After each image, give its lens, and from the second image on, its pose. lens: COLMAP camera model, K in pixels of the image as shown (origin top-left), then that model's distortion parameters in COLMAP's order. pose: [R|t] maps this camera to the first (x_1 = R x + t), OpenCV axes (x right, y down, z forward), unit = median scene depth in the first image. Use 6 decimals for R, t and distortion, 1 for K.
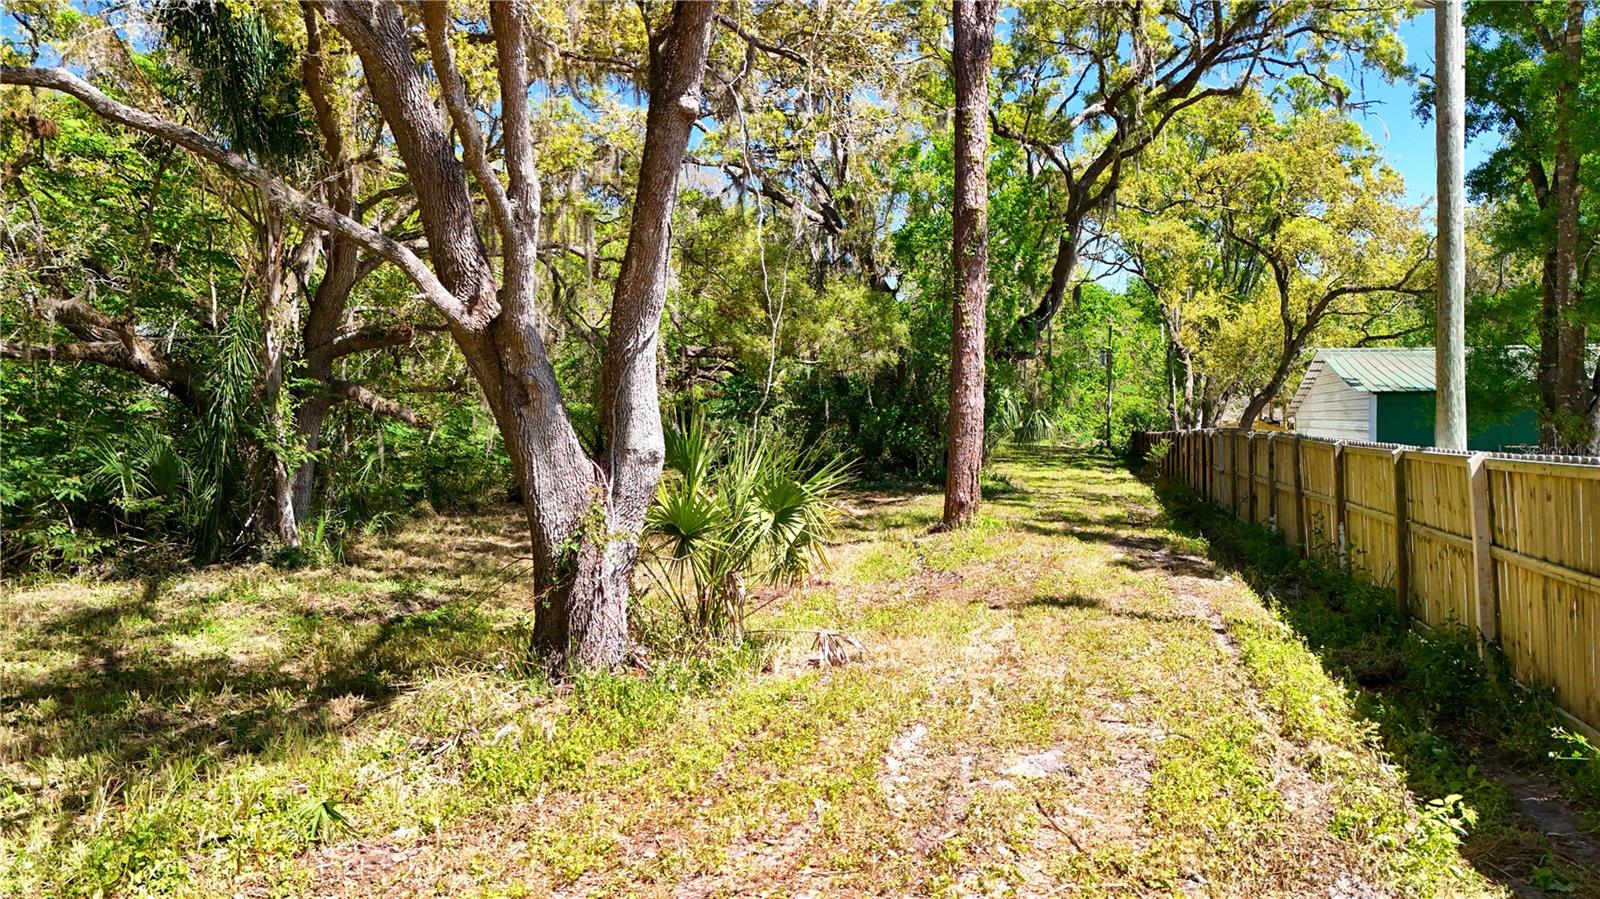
lens RADIAL K [[1162.2, 0, 800.0], [0, 1162.2, 449.5], [0, 0, 1]] dist [0.072707, -0.060924]
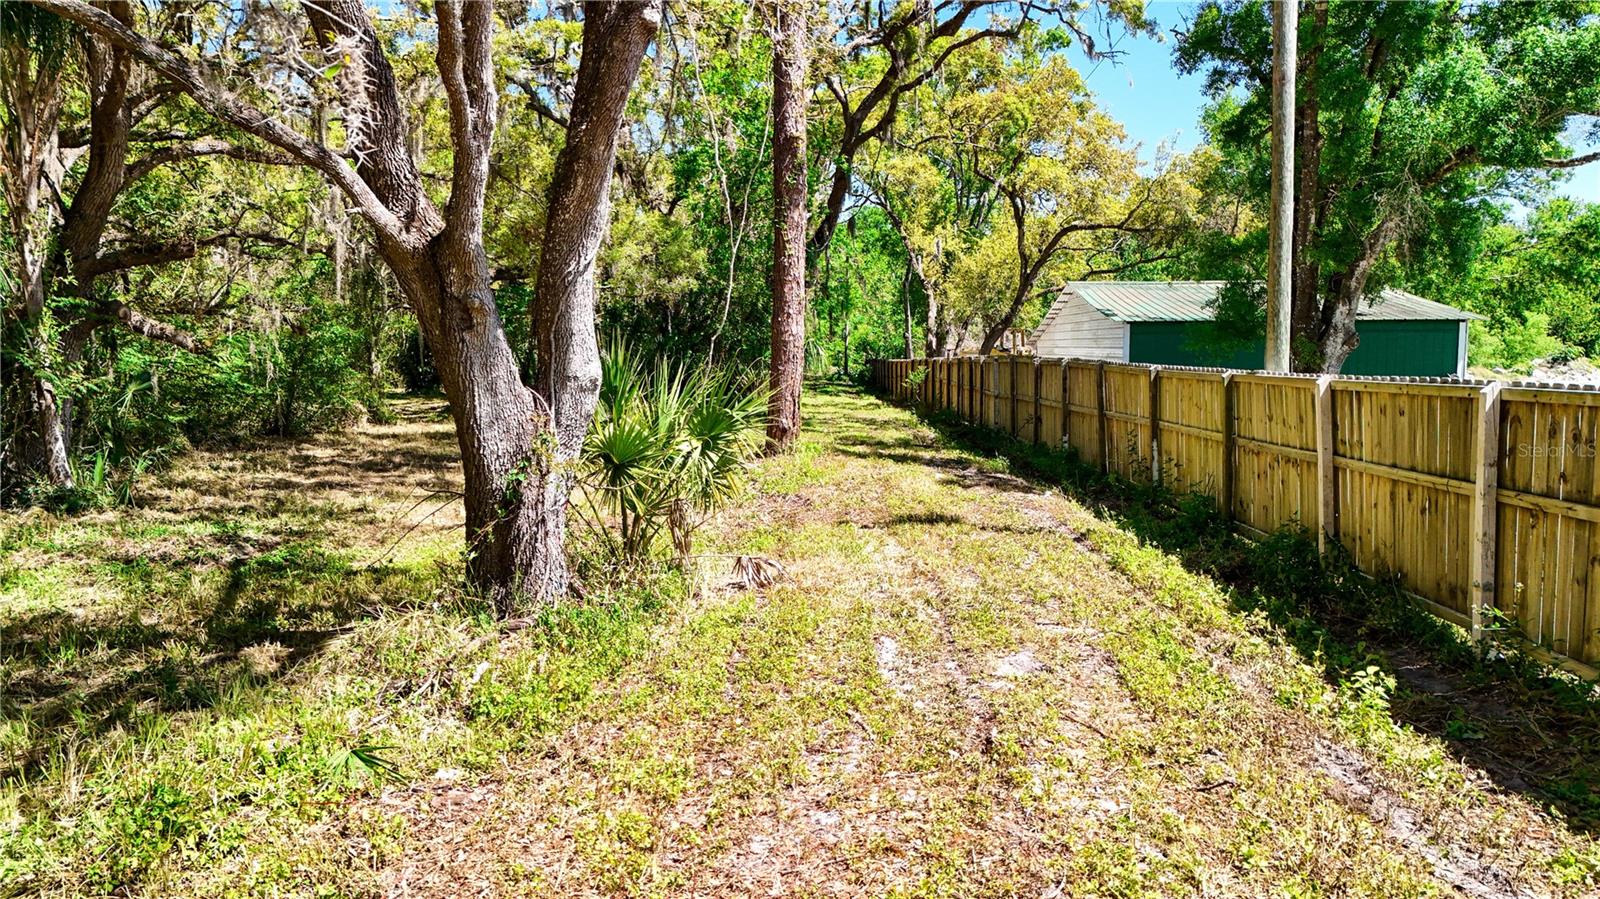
lens RADIAL K [[1162.2, 0, 800.0], [0, 1162.2, 449.5], [0, 0, 1]] dist [0.072707, -0.060924]
pose [[0.971994, -0.019564, 0.234190, -0.103453], [0.004991, 0.998022, 0.062660, 0.000404], [-0.234953, -0.059736, 0.970170, 0.005141]]
